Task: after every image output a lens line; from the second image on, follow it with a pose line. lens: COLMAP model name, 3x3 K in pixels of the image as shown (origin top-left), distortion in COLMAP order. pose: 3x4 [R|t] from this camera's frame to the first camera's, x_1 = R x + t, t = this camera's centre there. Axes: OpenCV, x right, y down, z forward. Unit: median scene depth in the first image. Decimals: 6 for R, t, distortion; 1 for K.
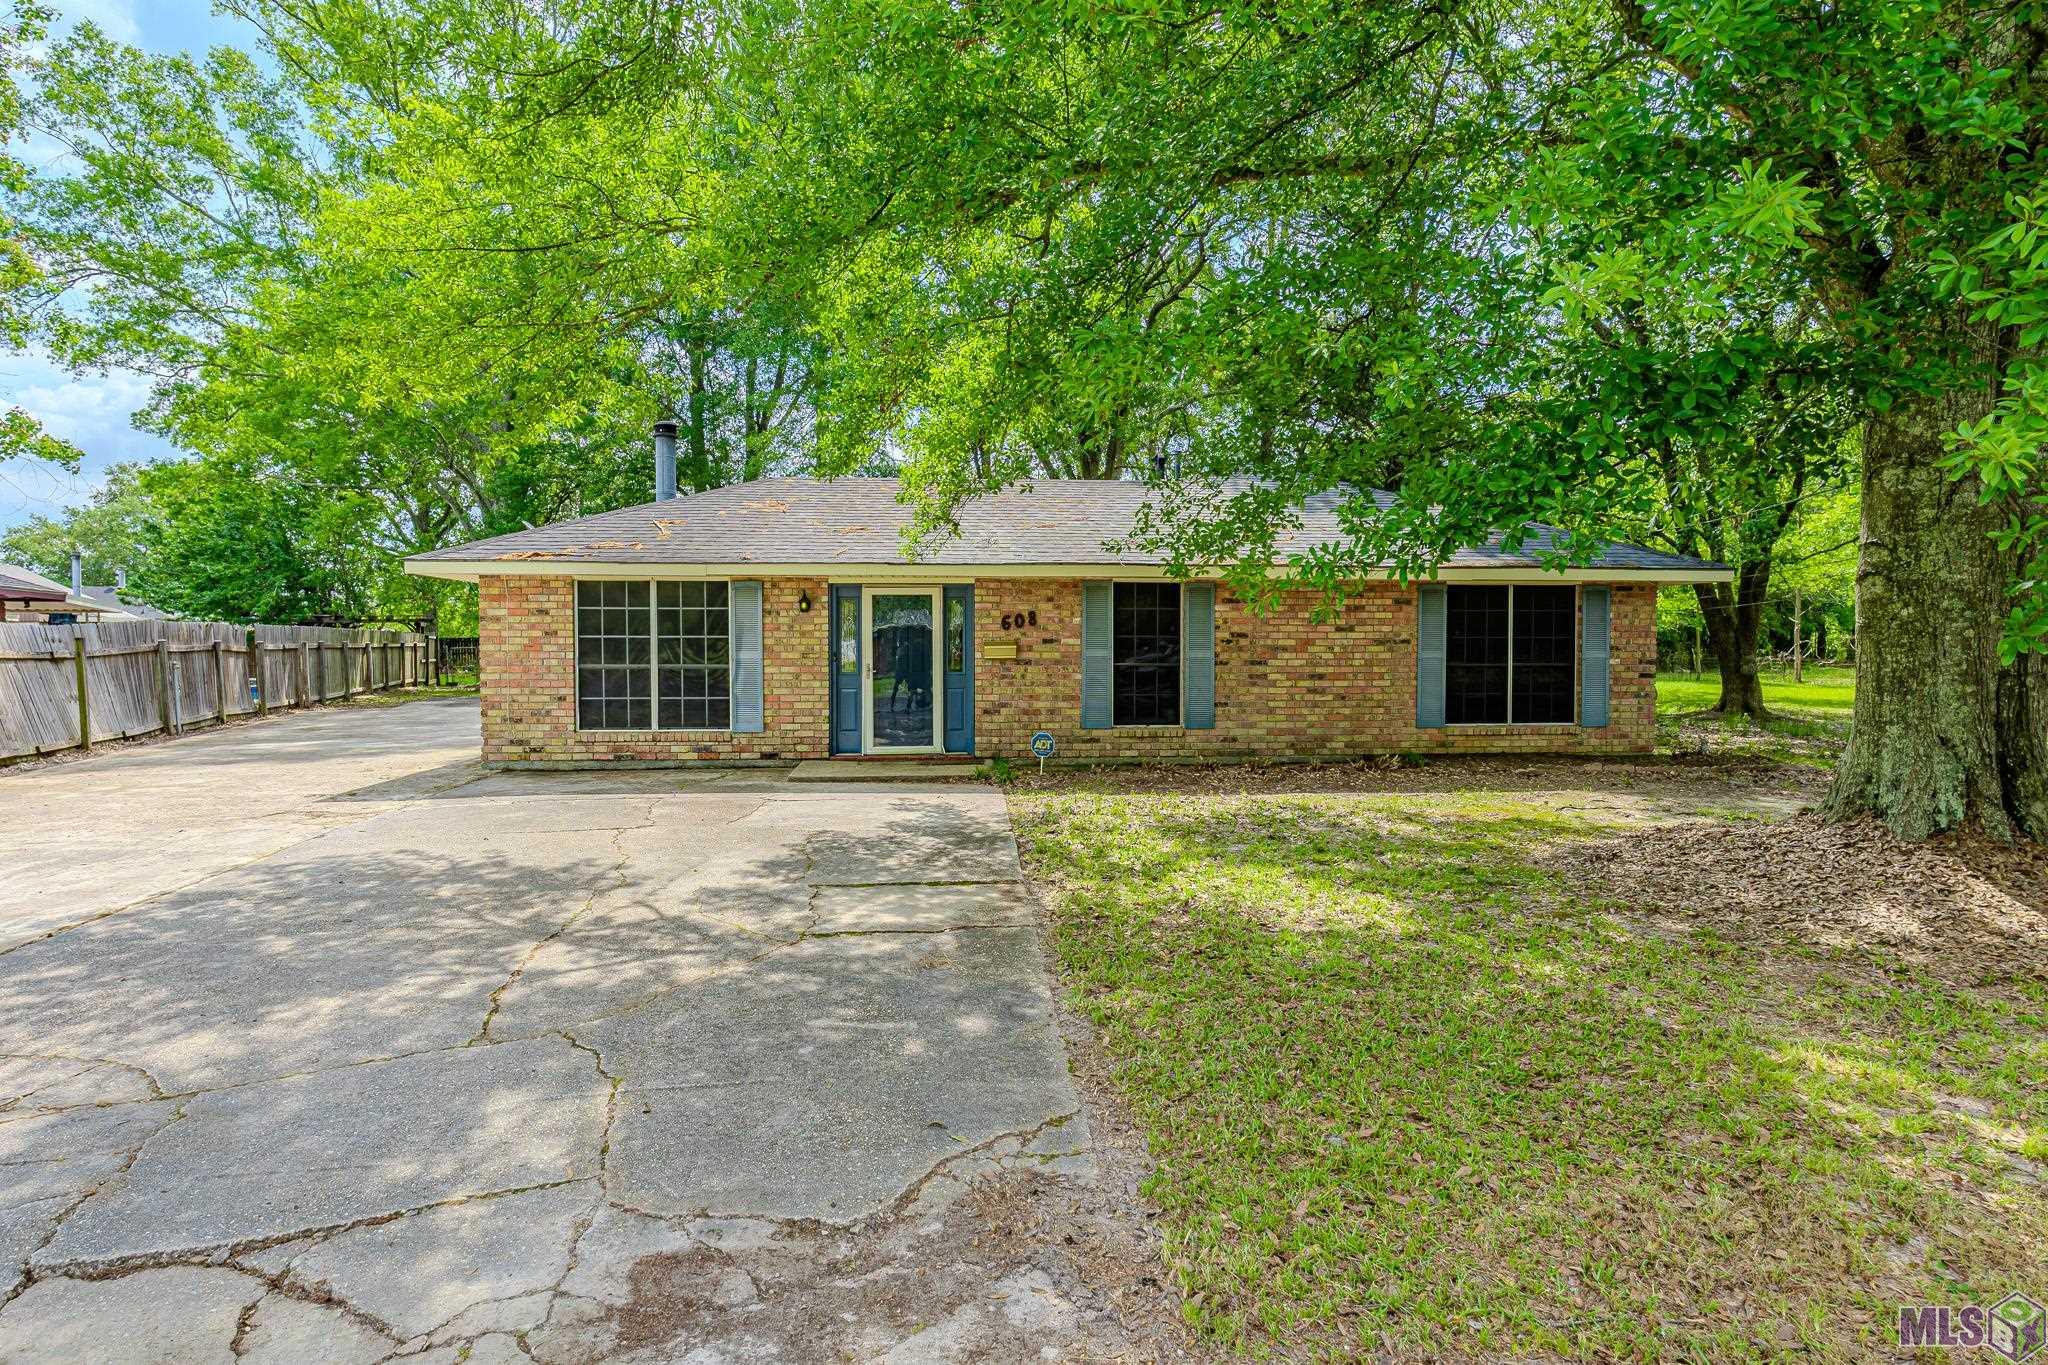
lens RADIAL K [[956.8, 0, 1024.0], [0, 956.8, 680.4], [0, 0, 1]] dist [-0.003477, 0.001535]
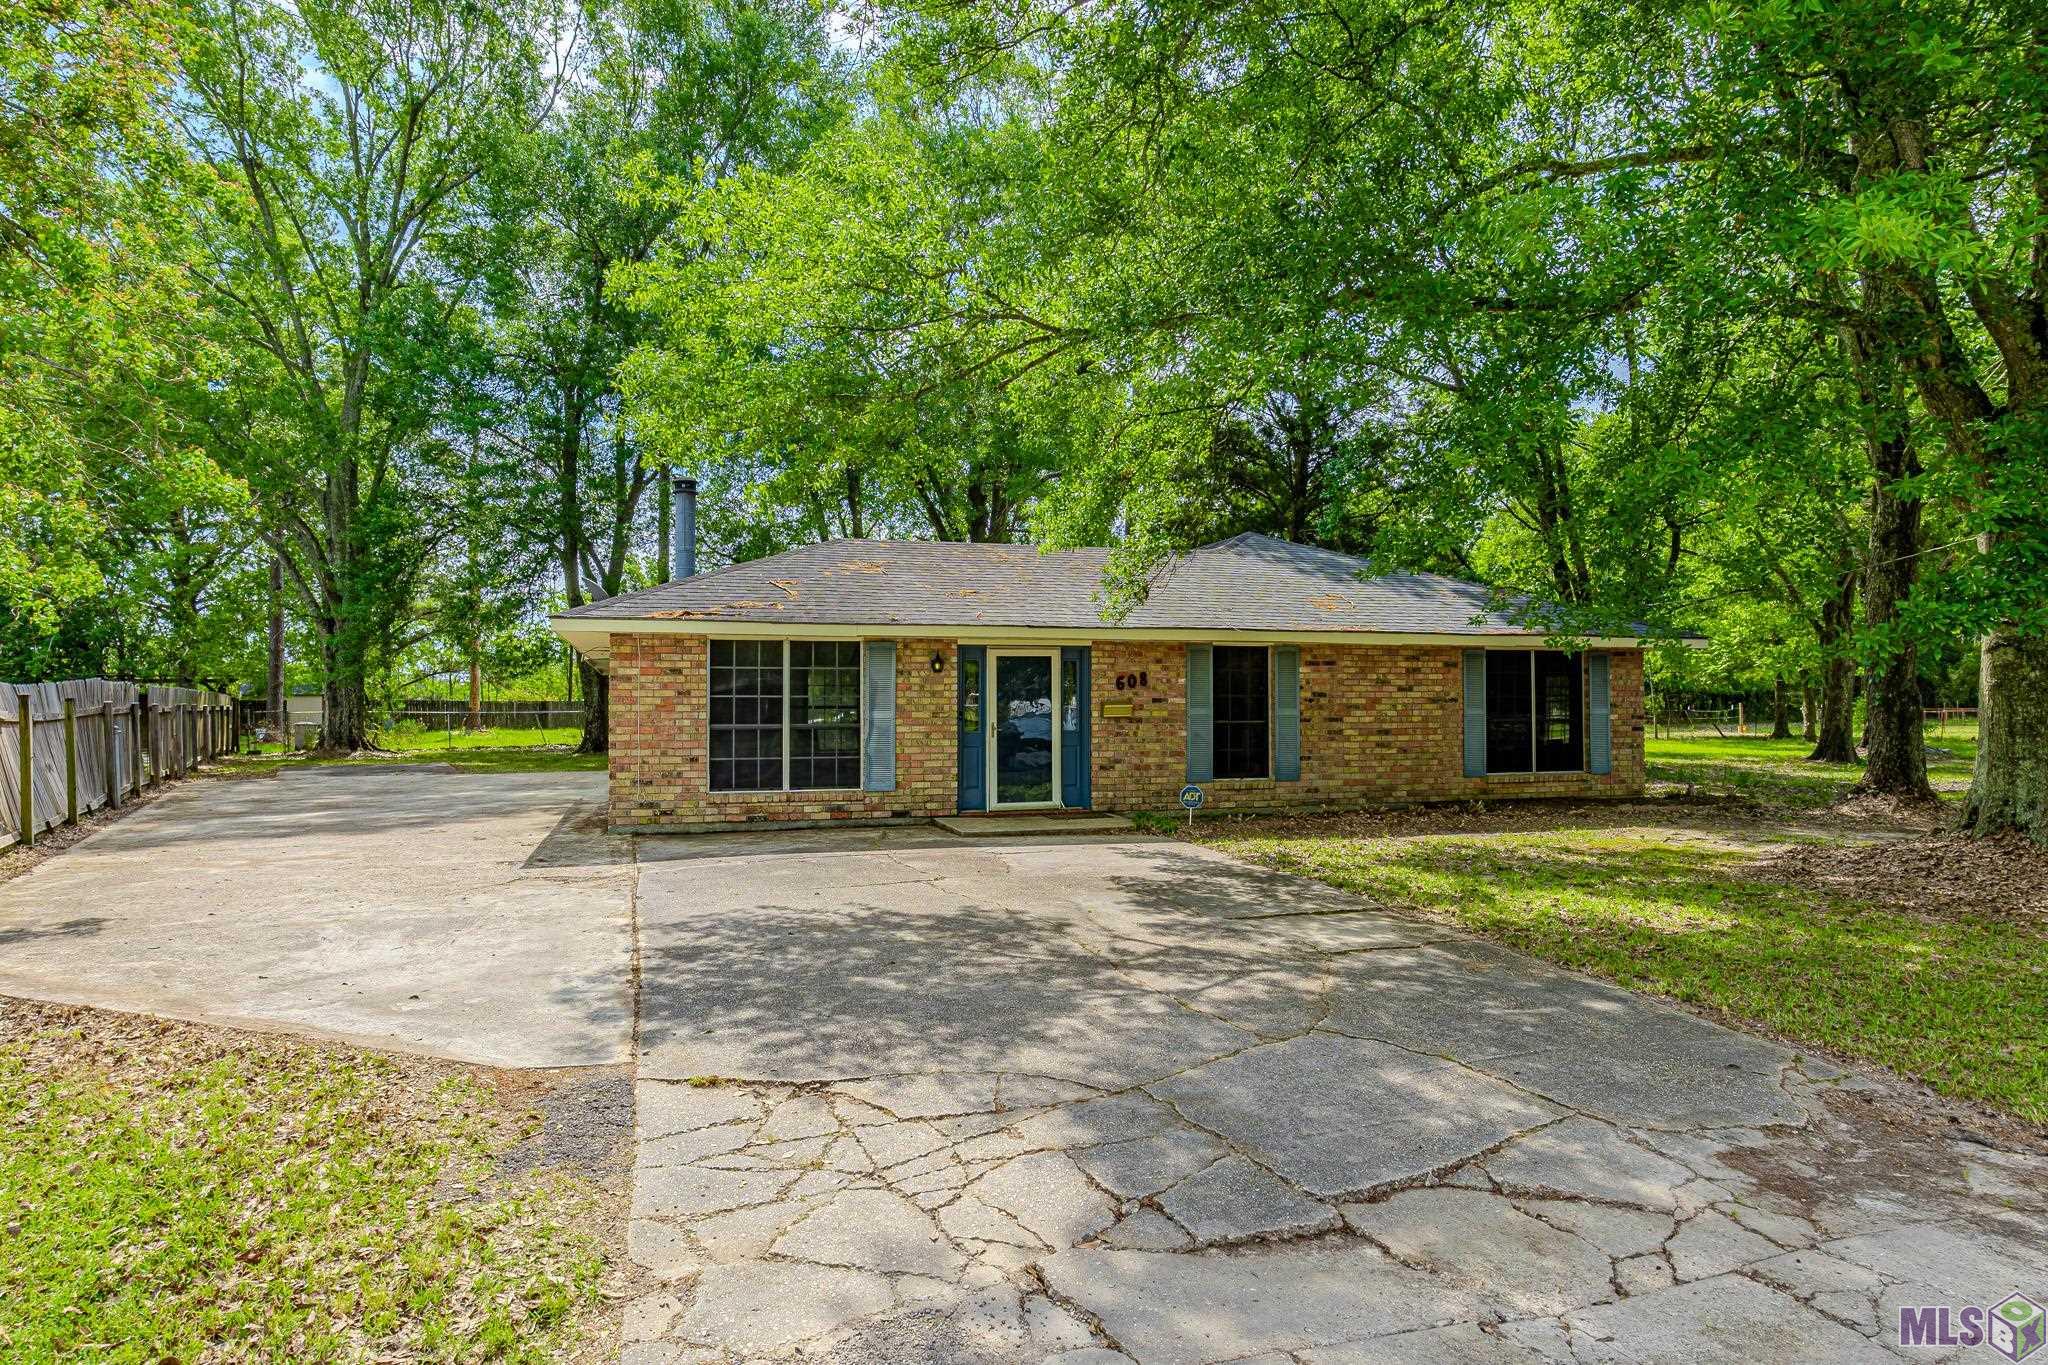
lens RADIAL K [[956.8, 0, 1071.9], [0, 956.8, 693.5], [0, 0, 1]] dist [-0.003477, 0.001535]
pose [[0.985506, -0.000909, 0.169635, -0.261748], [0.009403, 0.998741, -0.049279, 0.003126], [-0.169377, 0.050159, 0.984274, -0.033155]]
